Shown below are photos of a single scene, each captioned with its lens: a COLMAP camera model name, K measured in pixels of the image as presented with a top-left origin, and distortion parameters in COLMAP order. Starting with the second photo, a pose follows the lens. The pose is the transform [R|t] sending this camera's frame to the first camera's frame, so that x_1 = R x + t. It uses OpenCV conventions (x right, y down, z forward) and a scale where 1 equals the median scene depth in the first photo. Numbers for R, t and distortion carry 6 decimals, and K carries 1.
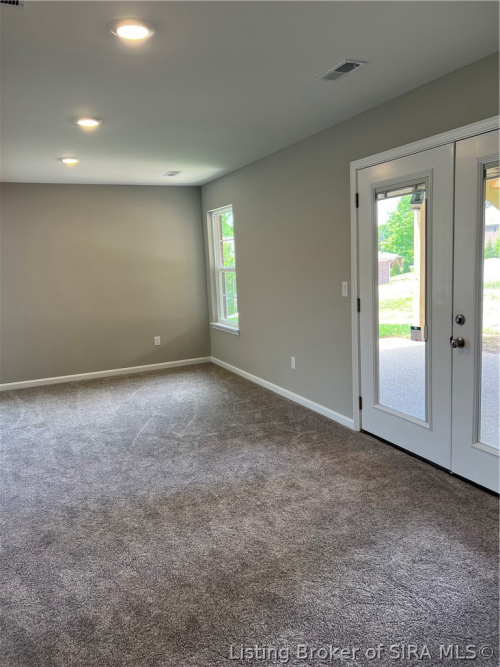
lens RADIAL K [[499.9, 0, 243.7], [0, 499.9, 334.4], [0, 0, 1]] dist [0.056811, -0.065446]
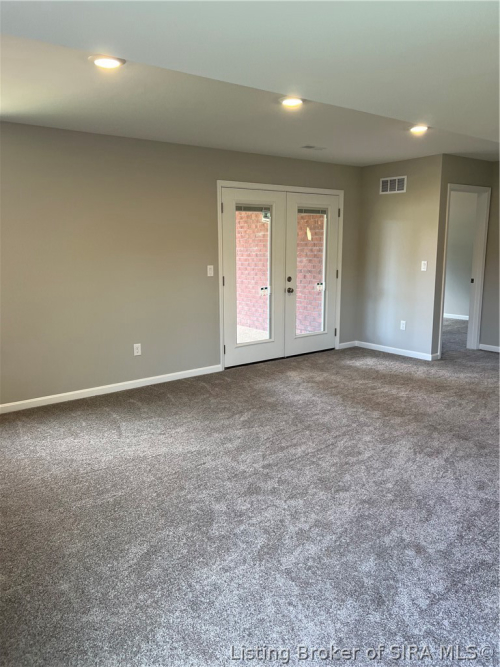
lens RADIAL K [[499.9, 0, 243.7], [0, 499.9, 334.4], [0, 0, 1]] dist [0.056811, -0.065446]
pose [[-0.218709, -0.127766, 0.967389, -1.218064], [0.160804, 0.973117, 0.164877, -0.139452], [-0.962449, 0.191620, -0.192285, 1.273852]]
